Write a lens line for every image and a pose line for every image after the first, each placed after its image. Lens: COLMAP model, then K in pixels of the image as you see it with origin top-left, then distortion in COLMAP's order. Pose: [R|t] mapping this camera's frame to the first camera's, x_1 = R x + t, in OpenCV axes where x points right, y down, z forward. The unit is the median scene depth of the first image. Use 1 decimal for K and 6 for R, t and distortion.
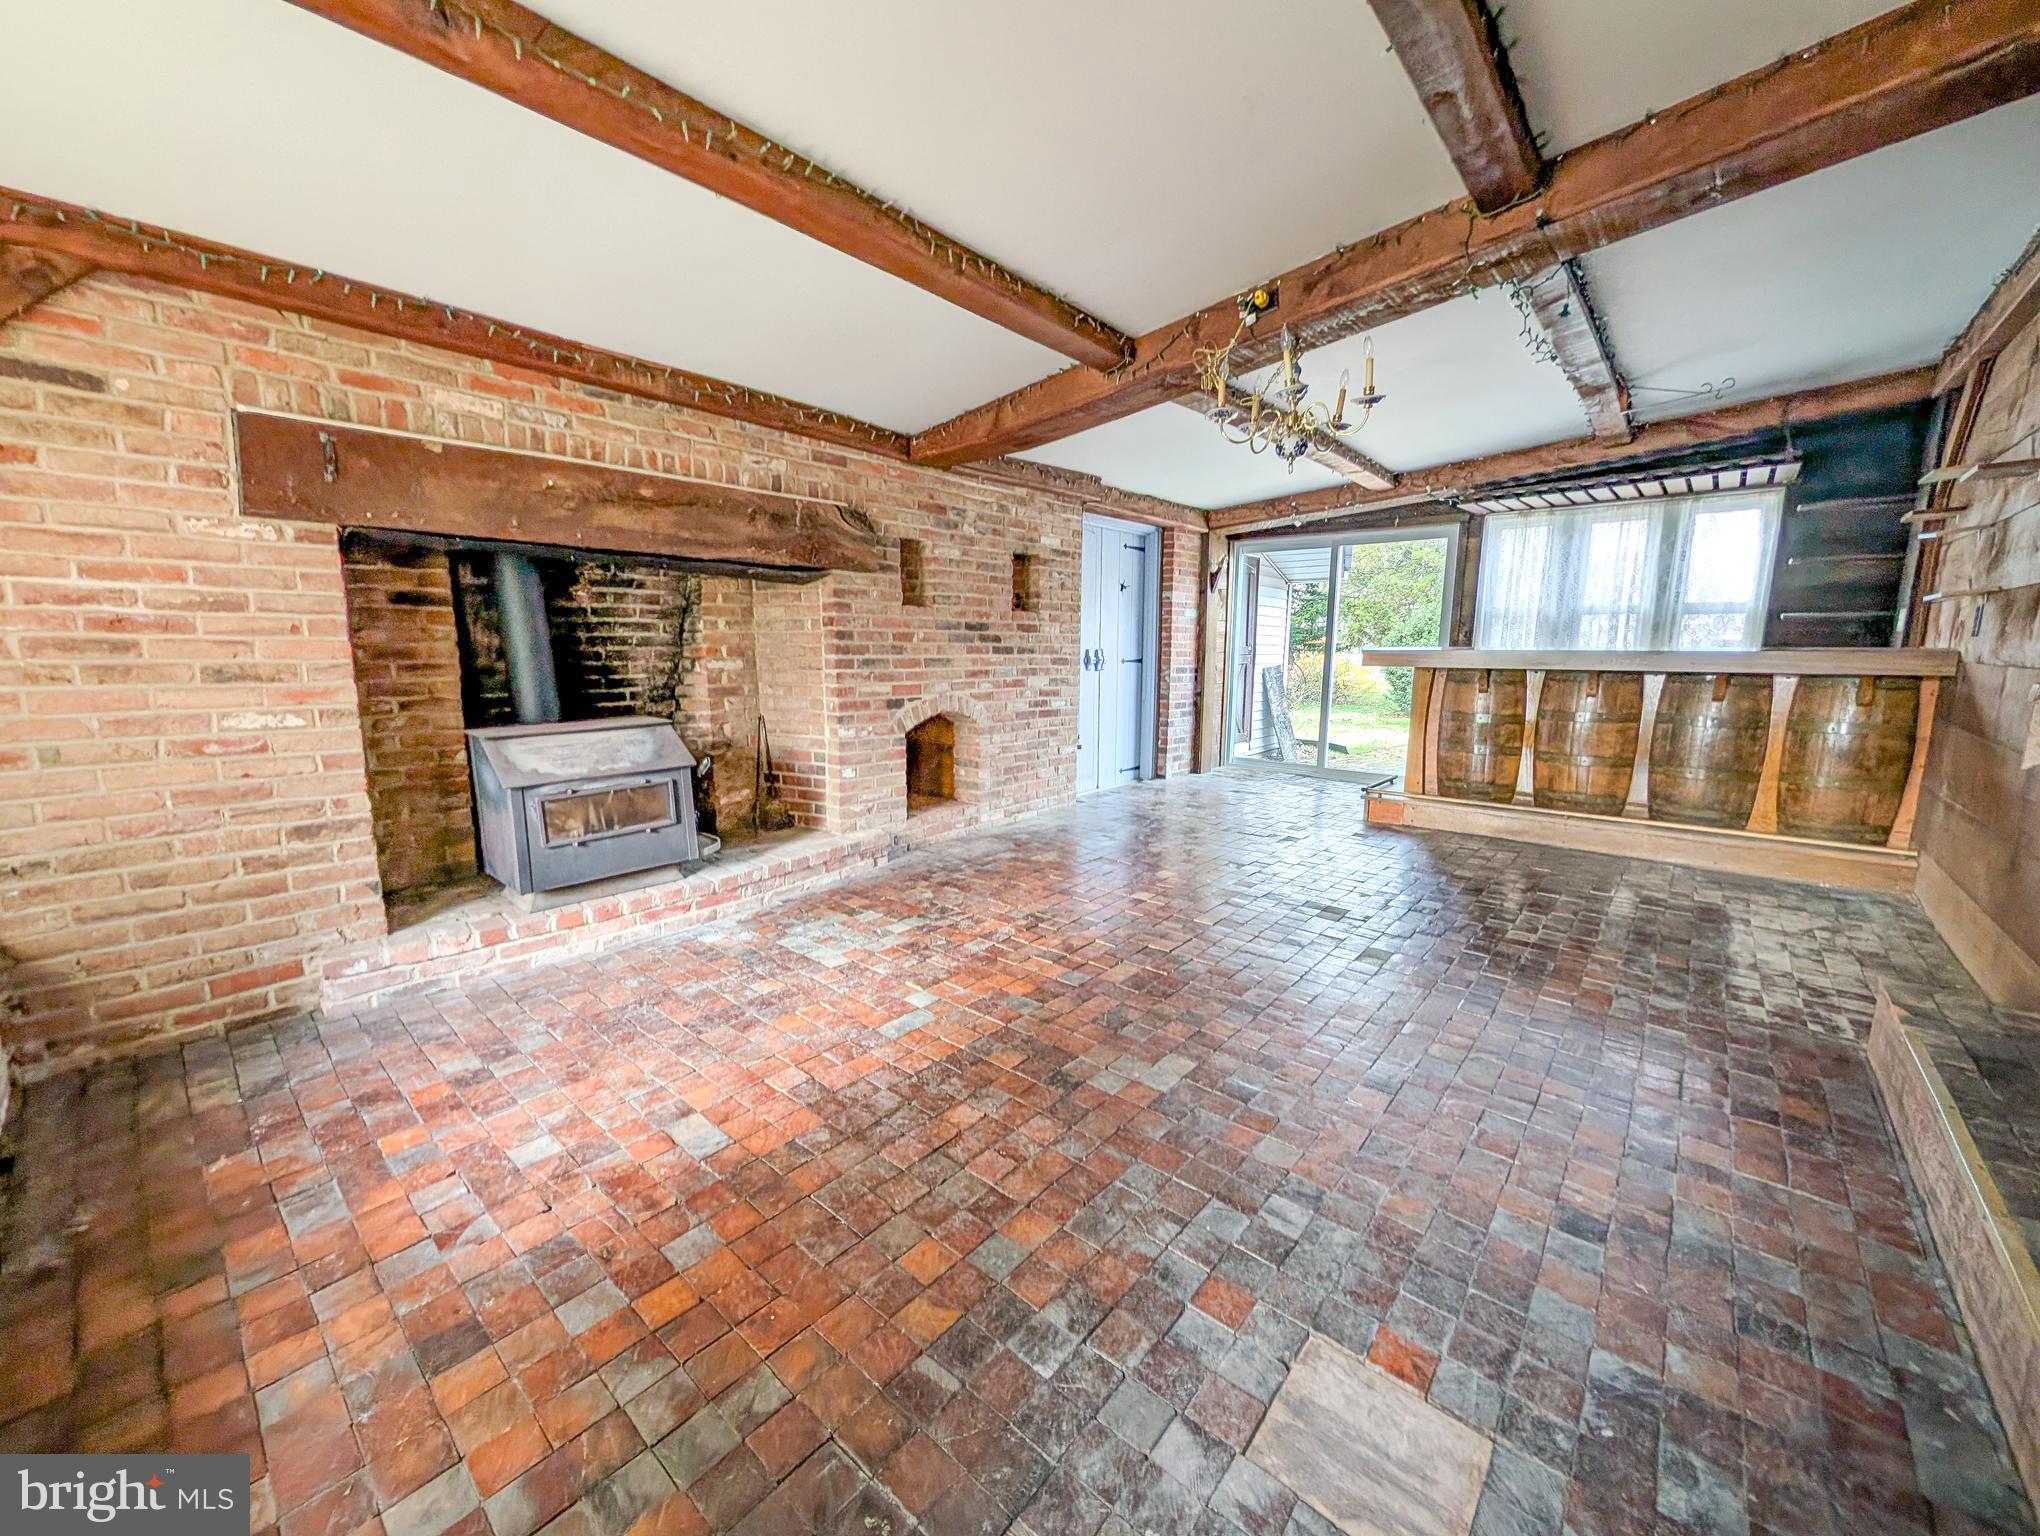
lens RADIAL K [[789.7, 0, 1012.6], [0, 789.7, 769.9], [0, 0, 1]] dist [0.000515, -0.000067]
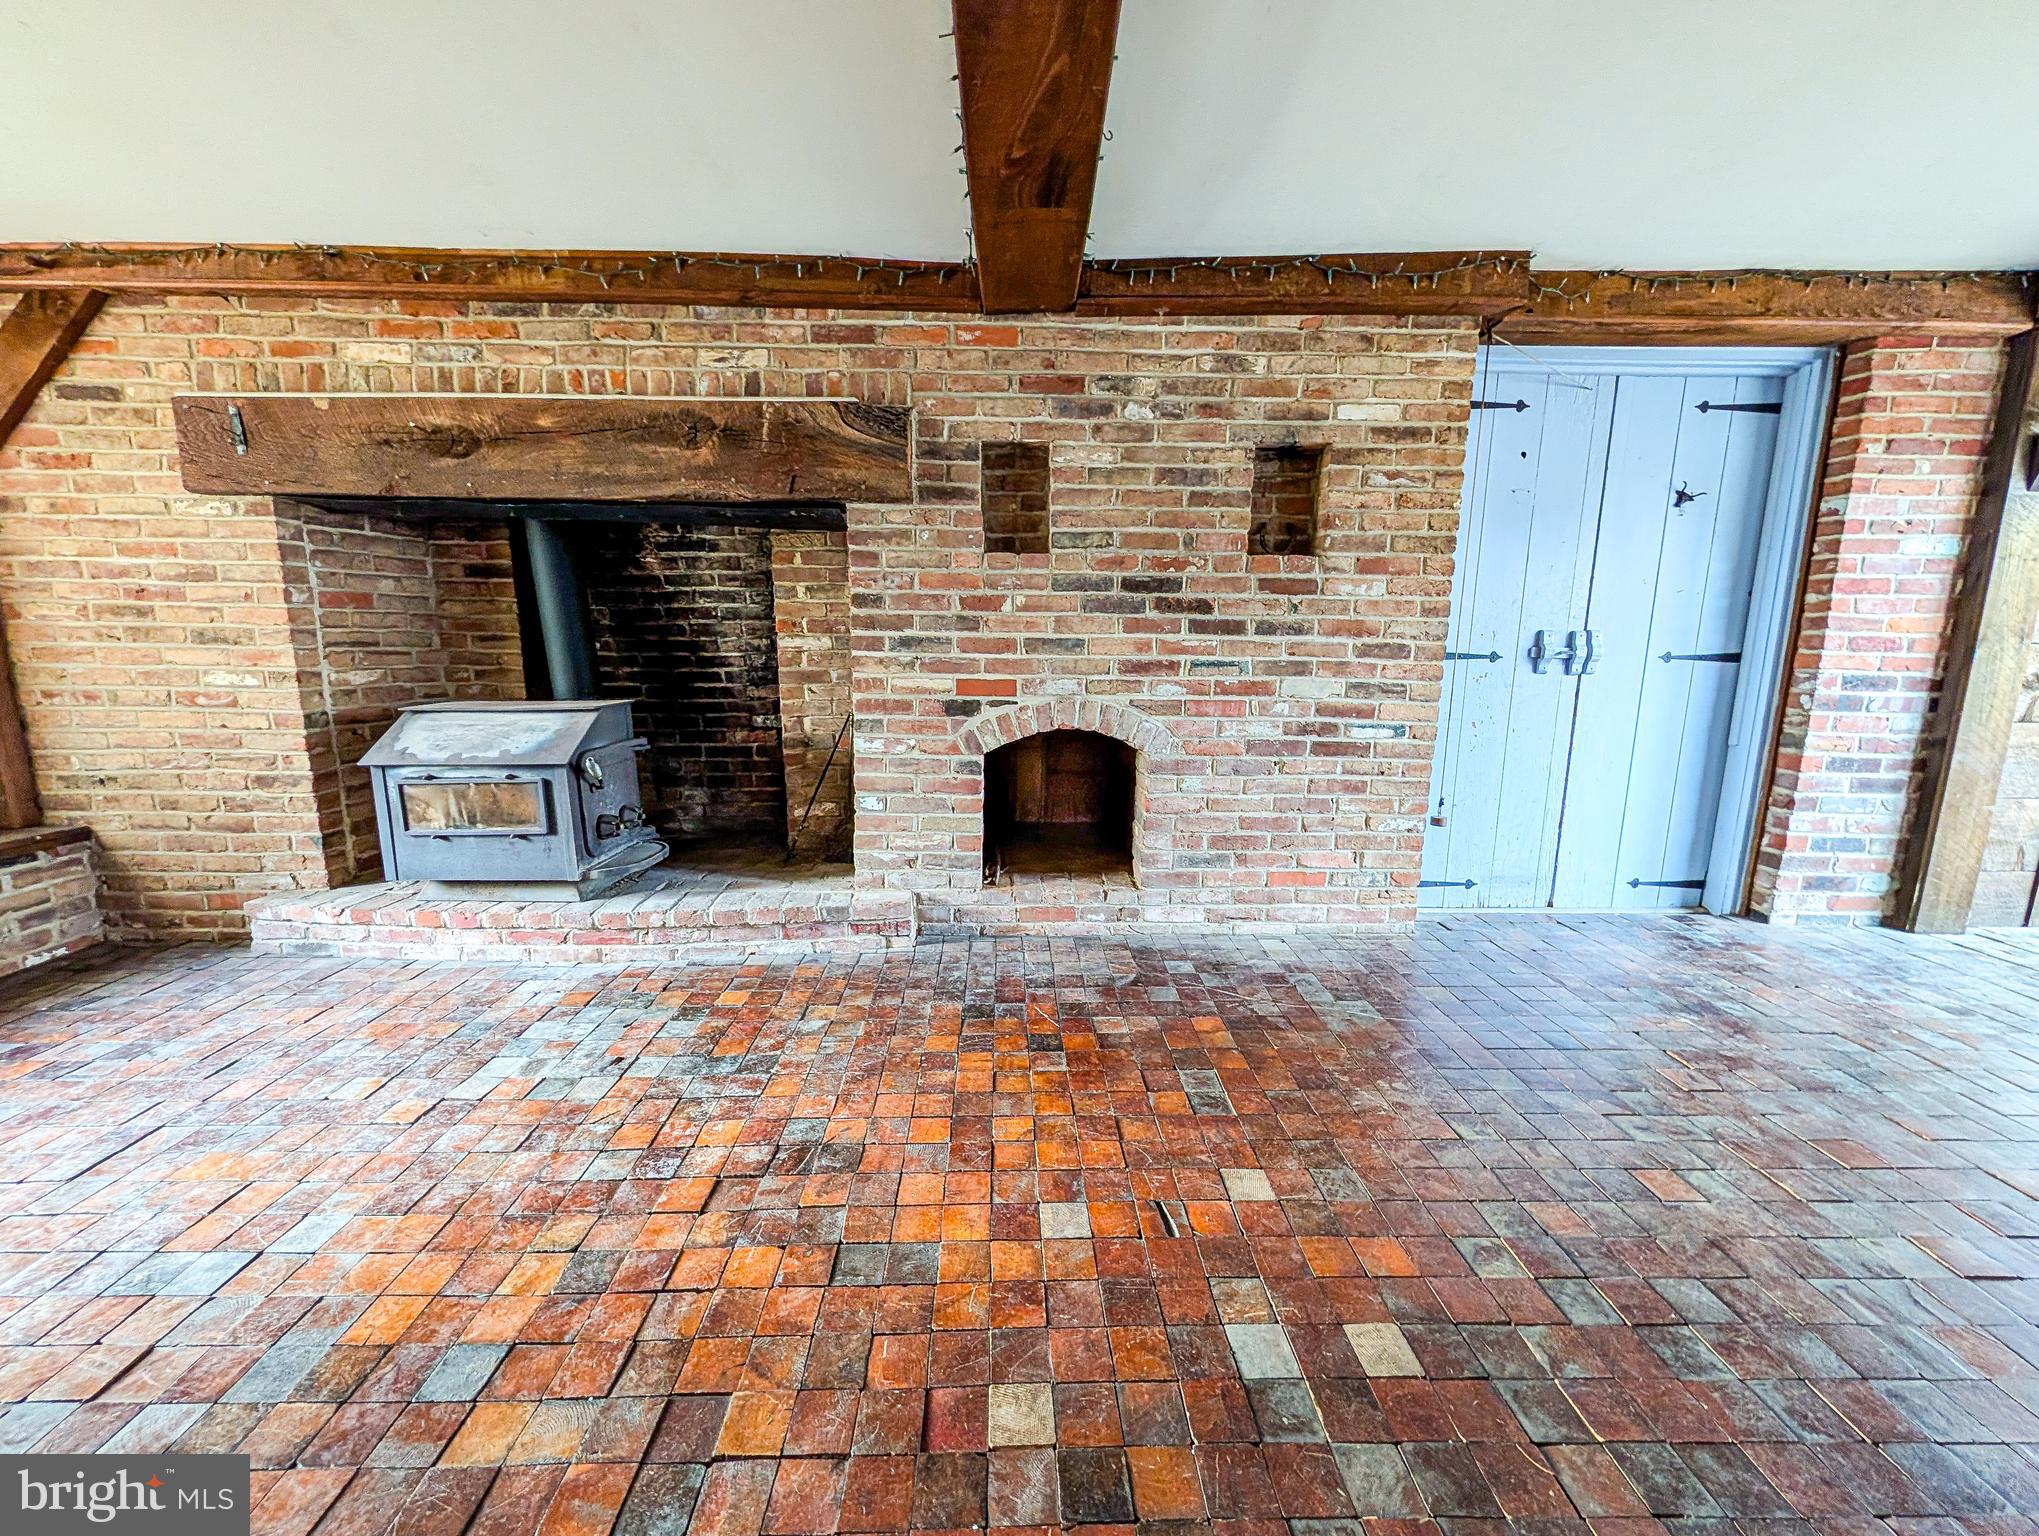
lens RADIAL K [[789.3, 0, 1012.1], [0, 789.3, 769.9], [0, 0, 1]] dist [0.000515, -0.000067]
pose [[0.665450, 0.129572, -0.735110, 0.383940], [-0.122732, 0.990408, 0.063470, -0.085682], [0.736283, 0.047985, 0.674970, 0.645005]]
